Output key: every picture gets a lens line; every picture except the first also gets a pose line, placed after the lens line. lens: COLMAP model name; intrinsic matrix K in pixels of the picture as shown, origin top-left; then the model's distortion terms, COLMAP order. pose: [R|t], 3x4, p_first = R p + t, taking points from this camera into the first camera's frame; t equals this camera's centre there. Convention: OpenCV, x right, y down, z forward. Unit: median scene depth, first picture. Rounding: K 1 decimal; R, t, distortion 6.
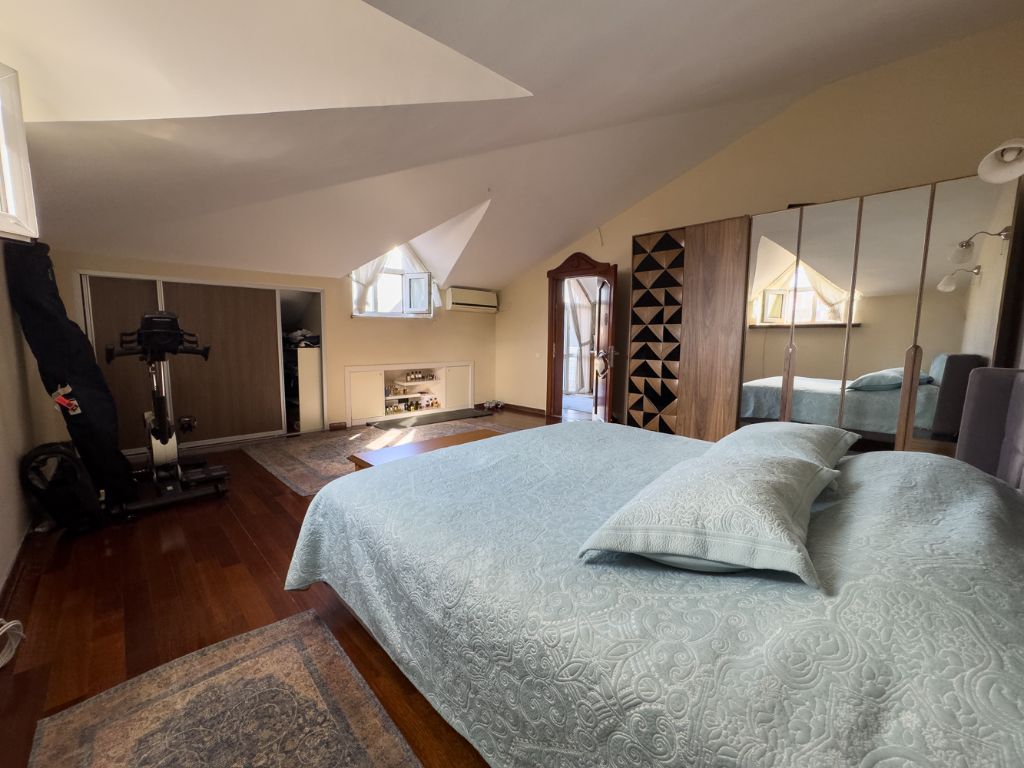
lens RADIAL K [[415.1, 0, 510.8], [0, 415.1, 383.4], [0, 0, 1]] dist [-0.031038, 0.011157]
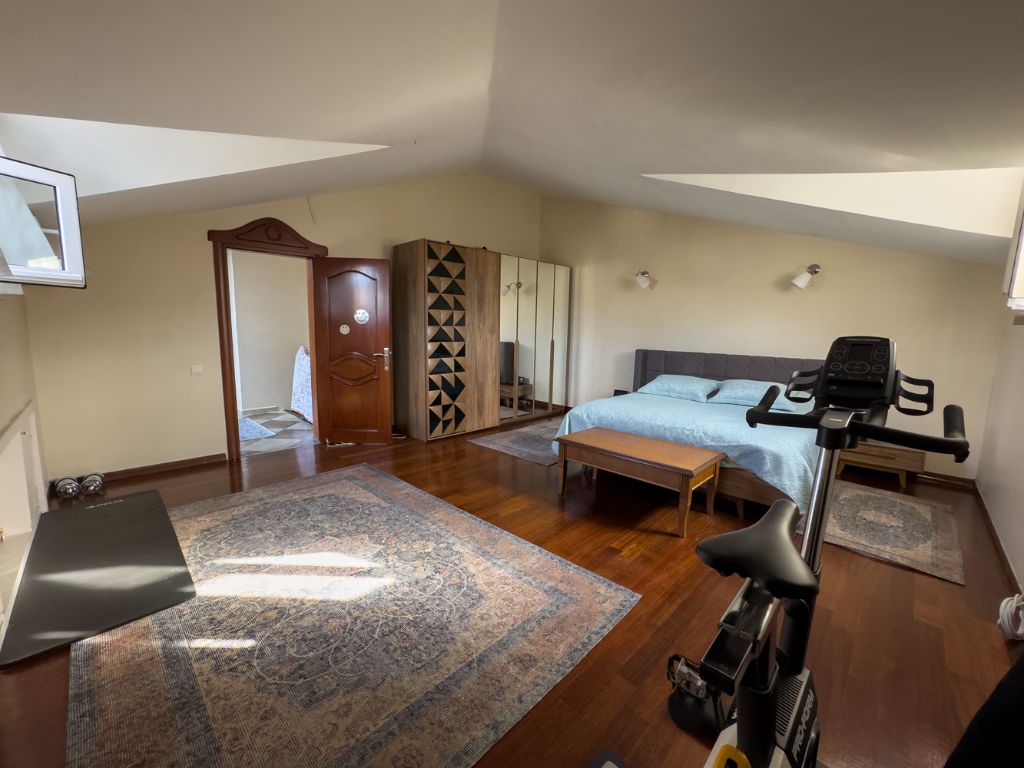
lens RADIAL K [[415.1, 0, 511.2], [0, 415.1, 389.4], [0, 0, 1]] dist [-0.031038, 0.011157]
pose [[-0.027826, -0.153591, 0.987743, -0.797938], [0.095392, 0.983208, 0.155573, -0.130811], [-0.995051, 0.098552, -0.012708, 0.851025]]
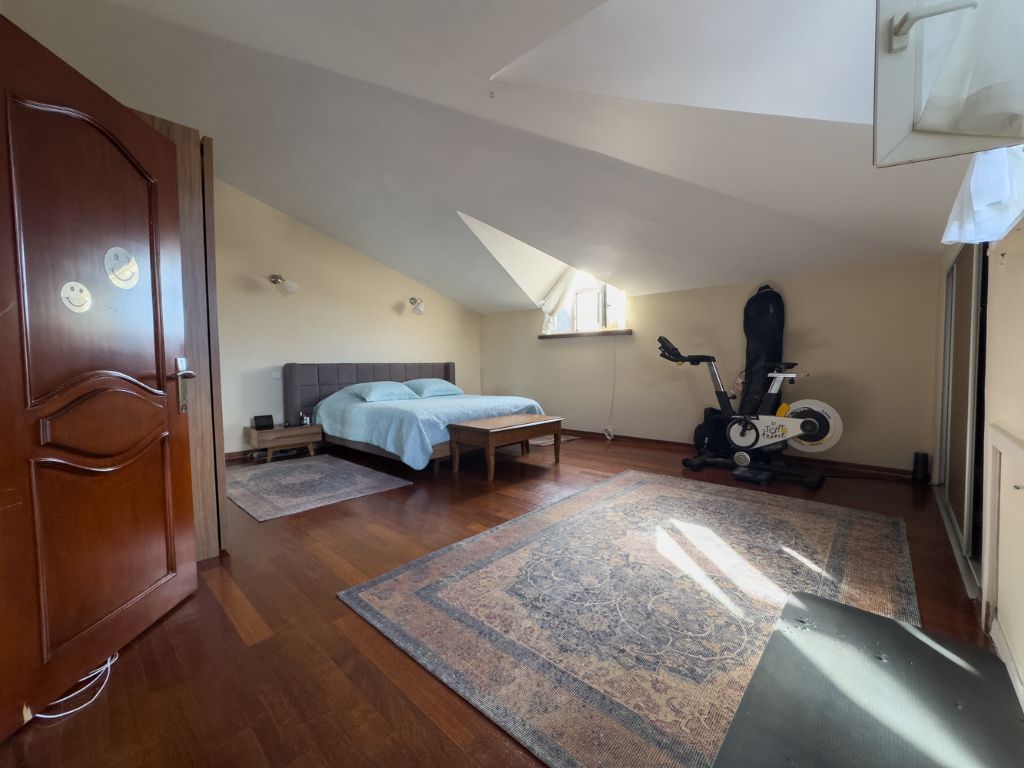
lens RADIAL K [[415.1, 0, 515.8], [0, 415.1, 384.9], [0, 0, 1]] dist [-0.031038, 0.011157]
pose [[-0.997755, 0.002581, -0.066921, -0.045575], [-0.008507, 0.986276, 0.164883, -0.146238], [0.066429, 0.165082, -0.984040, 1.593864]]
